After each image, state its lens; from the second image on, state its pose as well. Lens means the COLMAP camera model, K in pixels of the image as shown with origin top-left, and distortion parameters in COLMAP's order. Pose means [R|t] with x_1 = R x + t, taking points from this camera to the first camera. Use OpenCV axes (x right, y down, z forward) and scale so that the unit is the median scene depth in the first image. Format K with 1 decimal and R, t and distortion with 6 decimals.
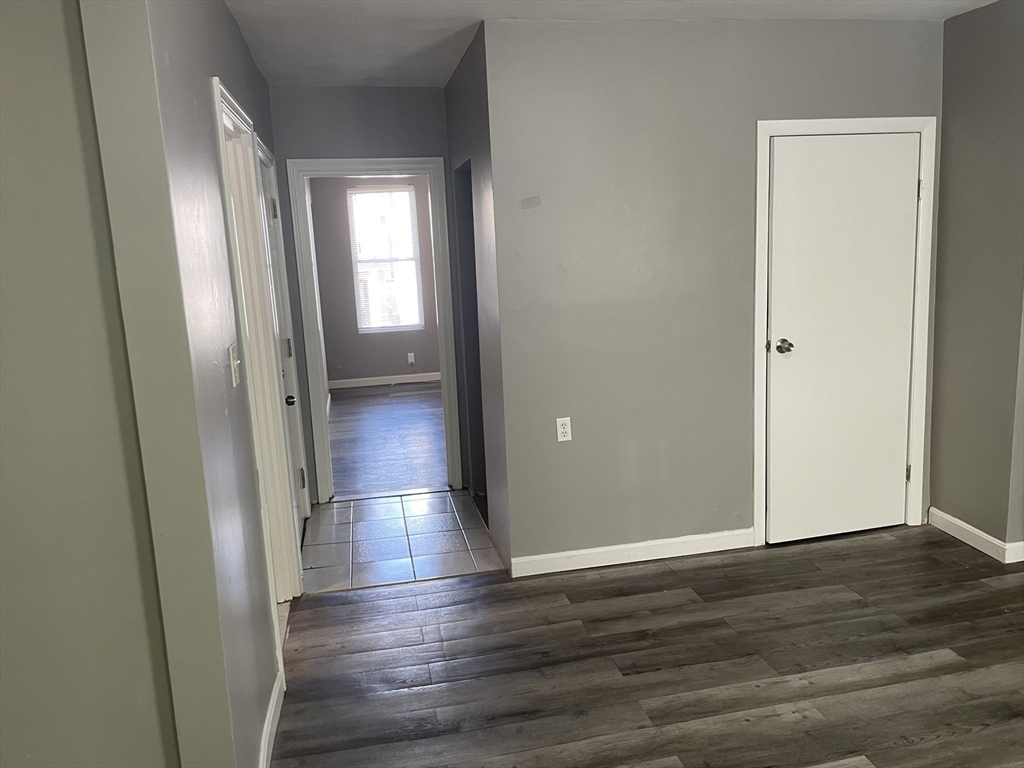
lens RADIAL K [[760.6, 0, 517.2], [0, 760.6, 368.7], [0, 0, 1]] dist [0.071096, -0.091743]
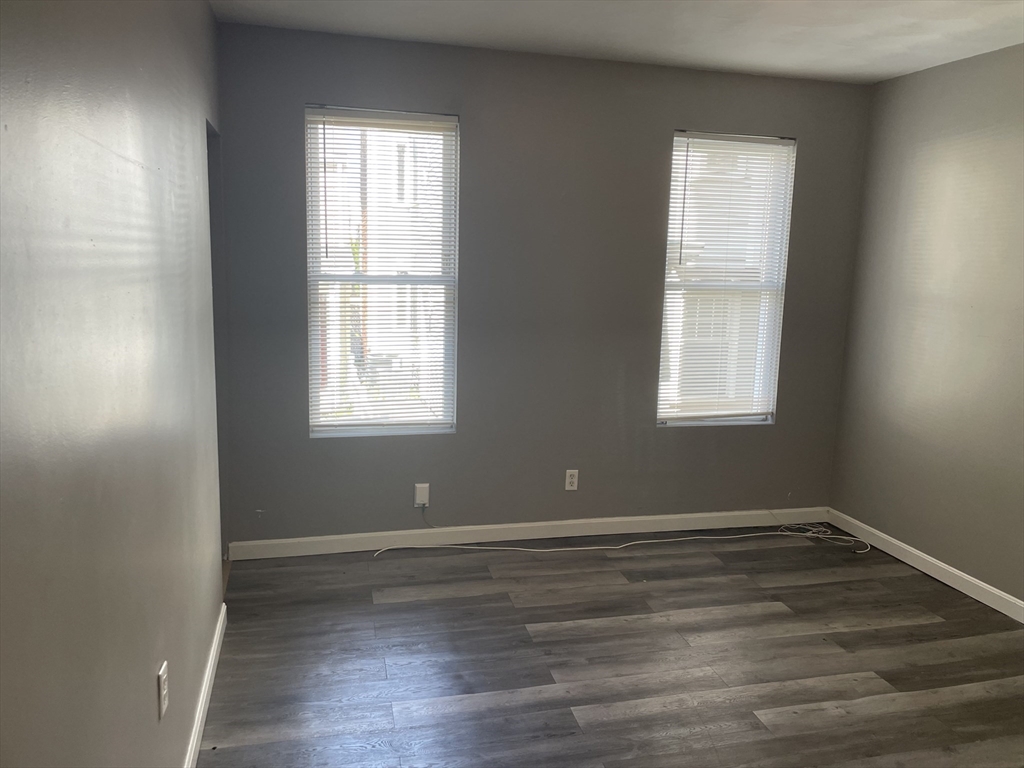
lens RADIAL K [[760.6, 0, 525.1], [0, 760.6, 364.6], [0, 0, 1]] dist [0.071096, -0.091743]
pose [[0.995209, 0.066282, 0.071876, -0.118617], [-0.064169, 0.997447, -0.031322, -0.083277], [-0.073769, 0.026560, 0.996922, 0.550302]]
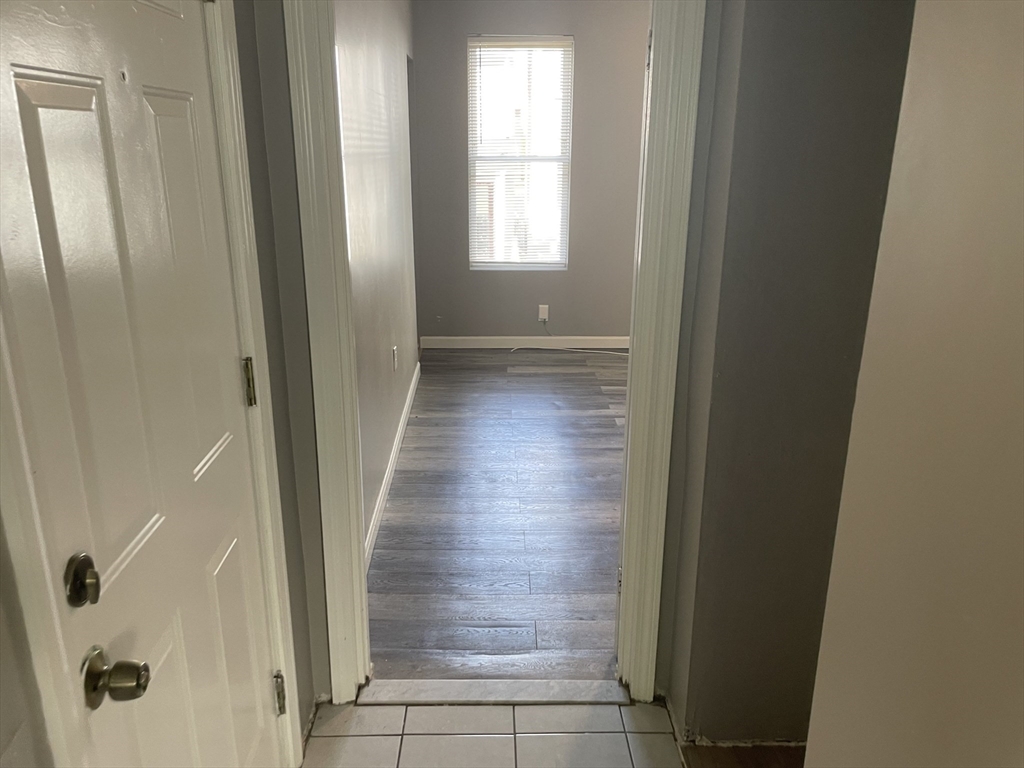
lens RADIAL K [[760.6, 0, 511.2], [0, 760.6, 370.9], [0, 0, 1]] dist [0.071096, -0.091743]
pose [[0.983199, 0.100118, -0.152630, -0.062450], [-0.080874, 0.988540, 0.127468, -0.046982], [0.163643, -0.112982, 0.980029, 0.347974]]
